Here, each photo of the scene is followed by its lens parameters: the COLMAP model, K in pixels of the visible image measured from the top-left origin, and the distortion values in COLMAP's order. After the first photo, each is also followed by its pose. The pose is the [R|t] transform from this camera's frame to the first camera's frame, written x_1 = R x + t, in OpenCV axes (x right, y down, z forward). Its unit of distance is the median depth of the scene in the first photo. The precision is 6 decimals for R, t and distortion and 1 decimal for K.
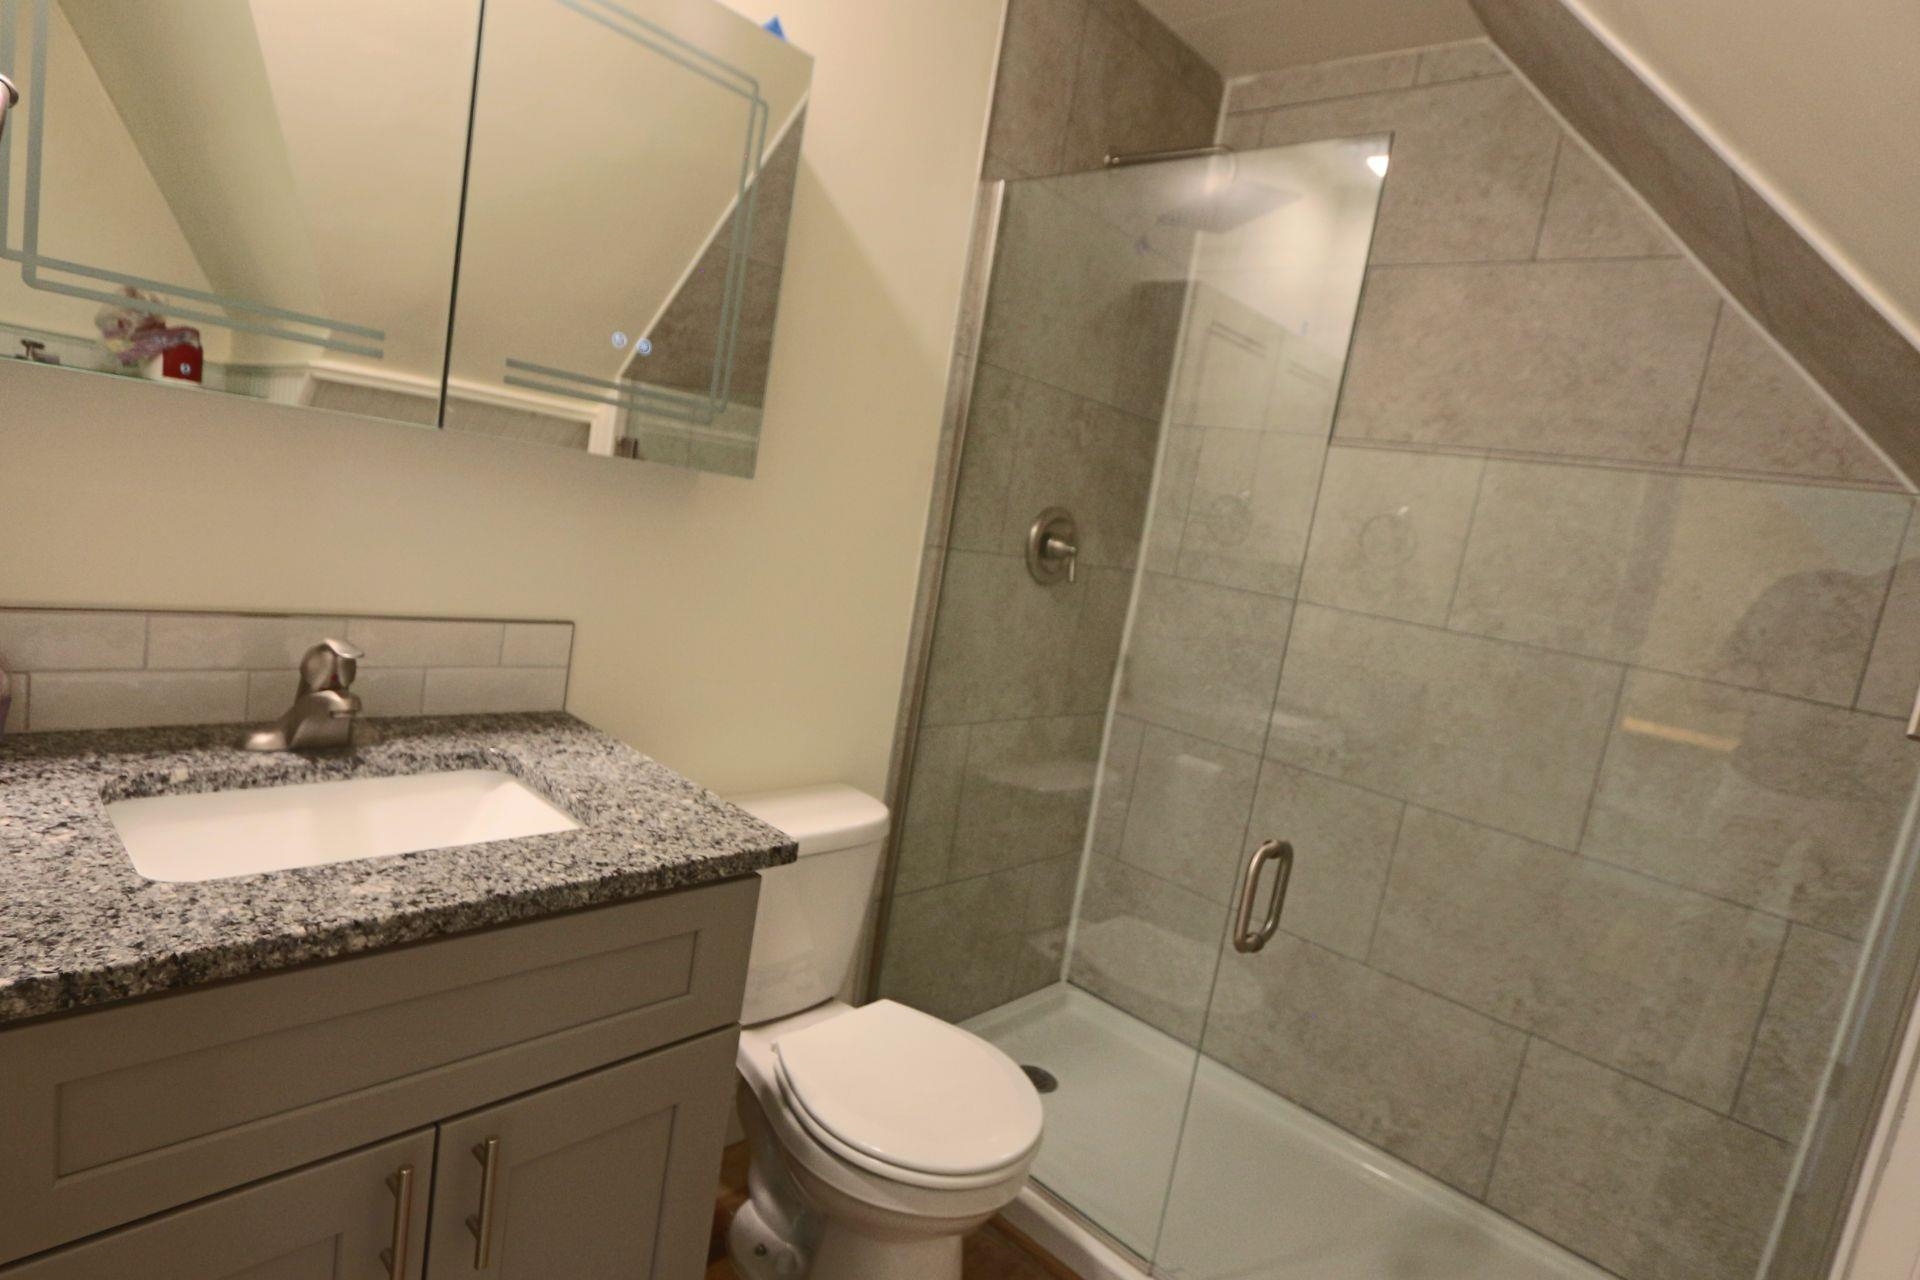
lens RADIAL K [[985.4, 0, 940.7], [0, 985.4, 652.8], [0, 0, 1]] dist [-0.018441, 0.001990]
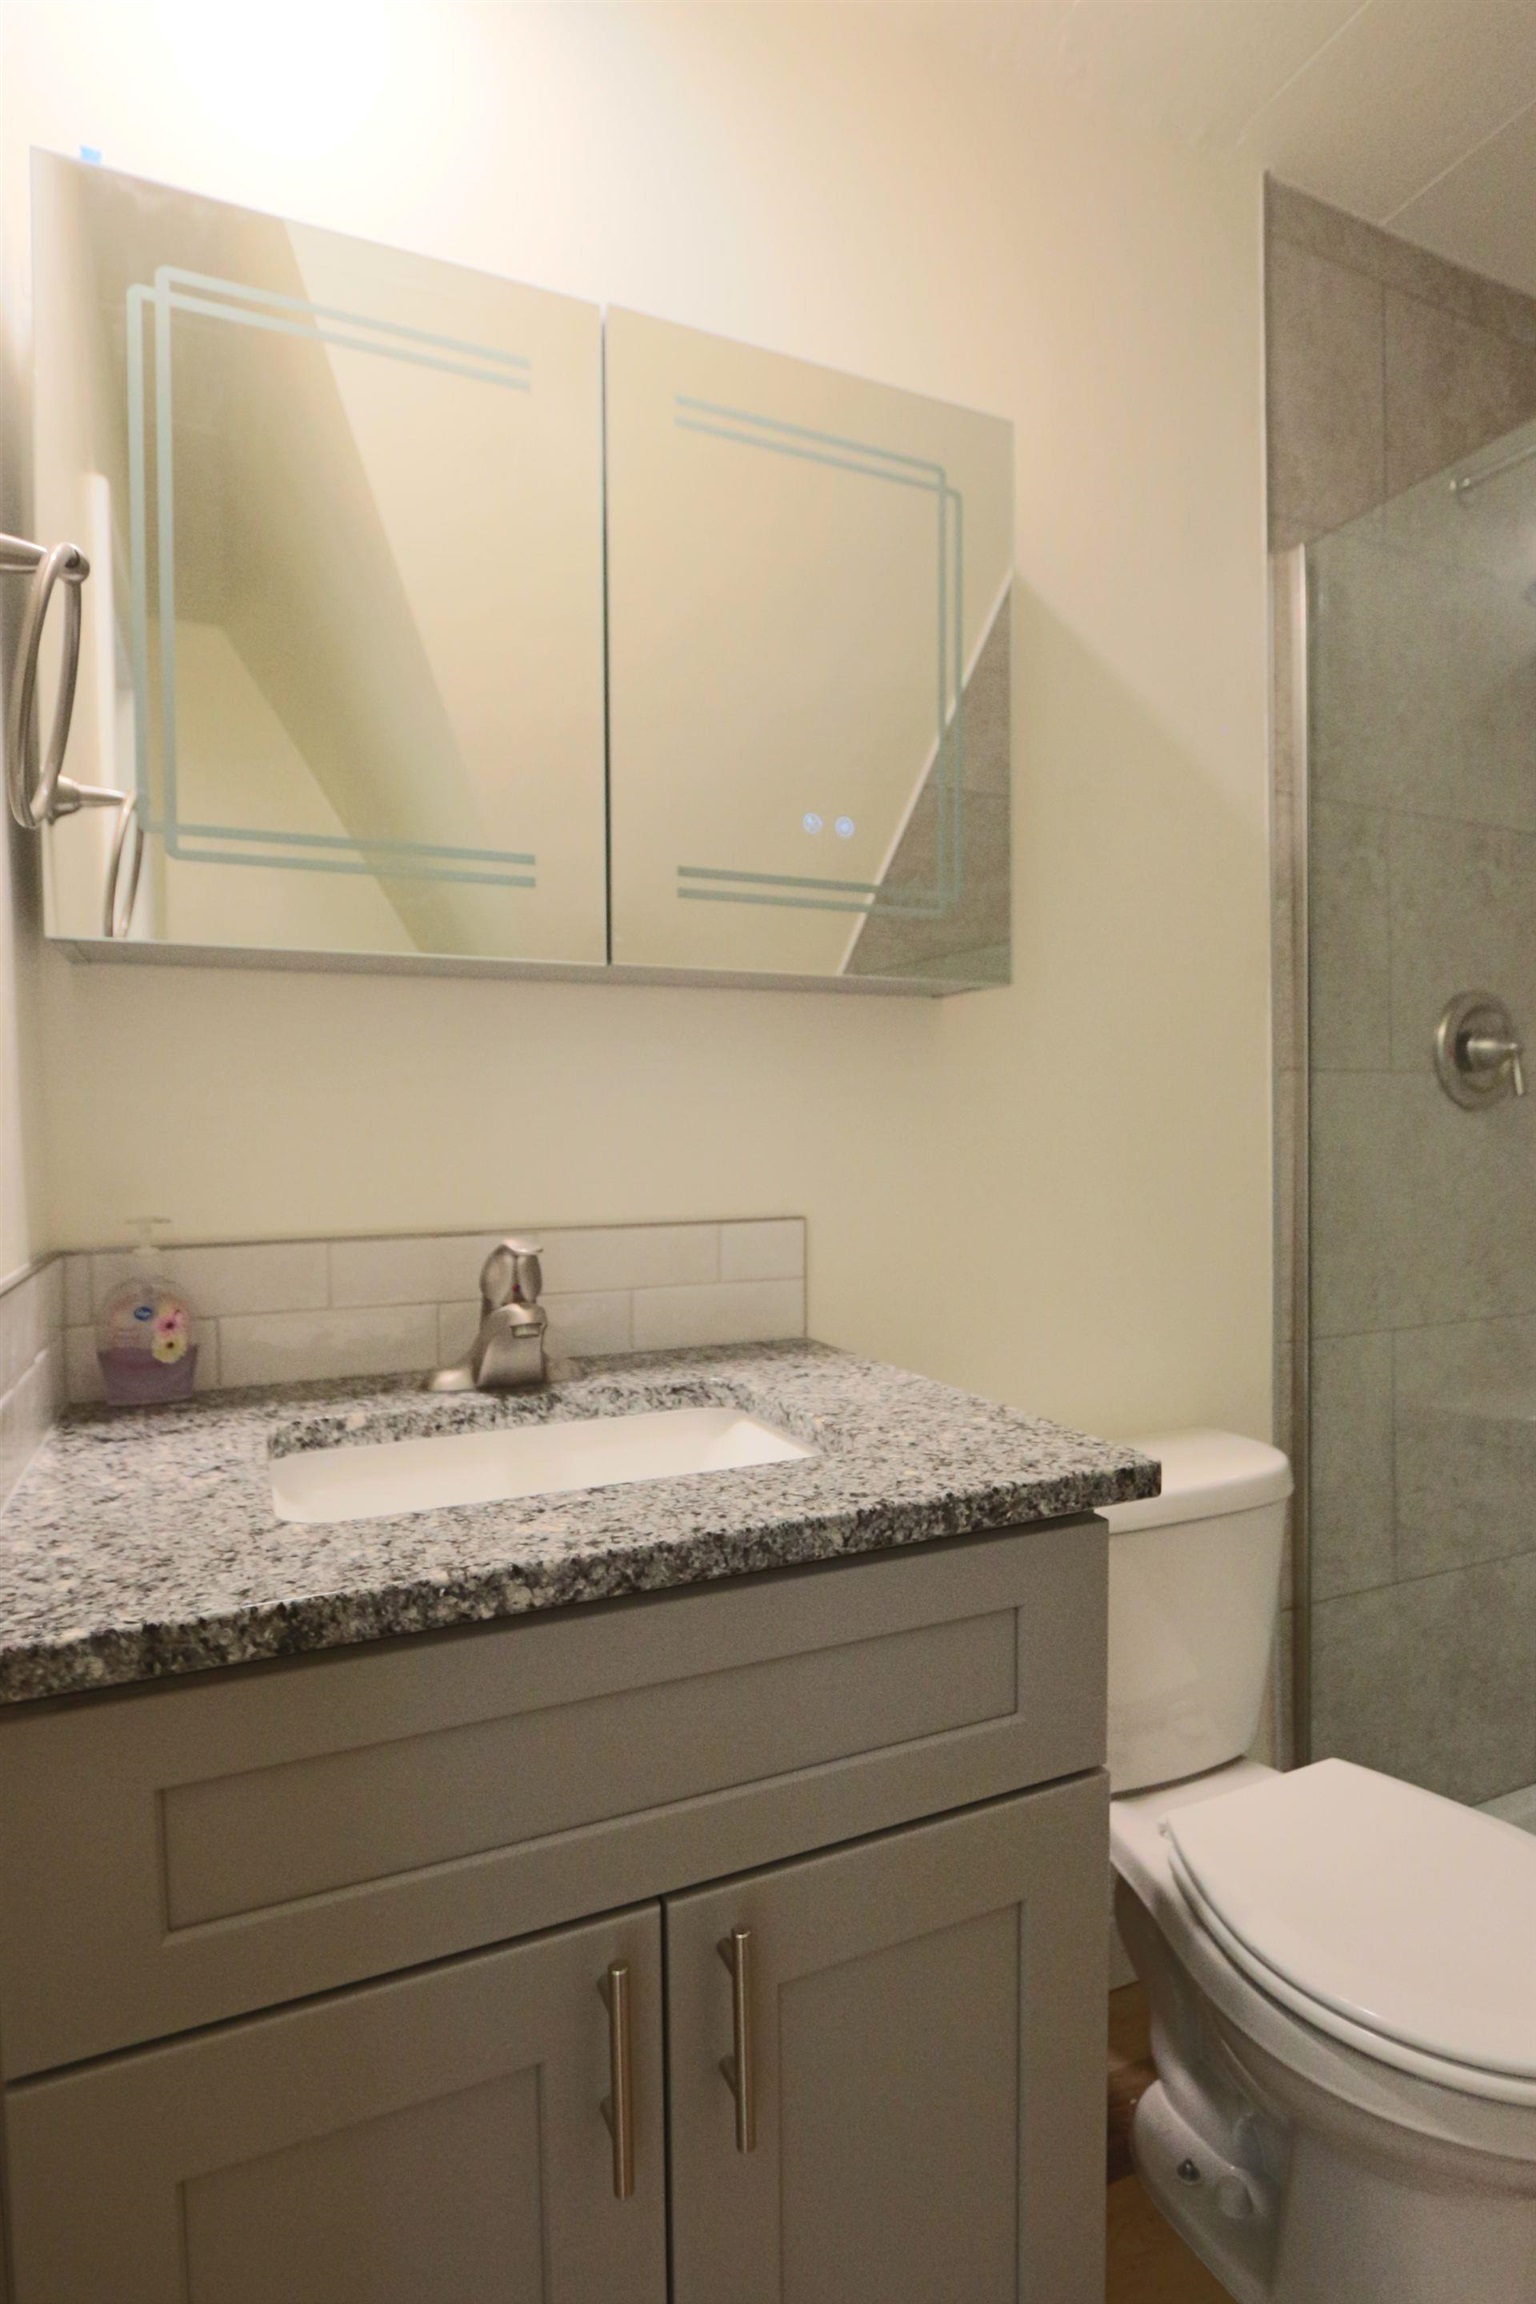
lens RADIAL K [[1182.5, 0, 769.6], [0, 1182.5, 1186.1], [0, 0, 1]] dist [-0.018441, 0.001990]
pose [[0.907683, -0.160065, -0.387931, -0.052130], [0.105402, 0.981725, -0.158451, 0.113703], [0.406204, 0.102934, 0.907966, 0.207328]]
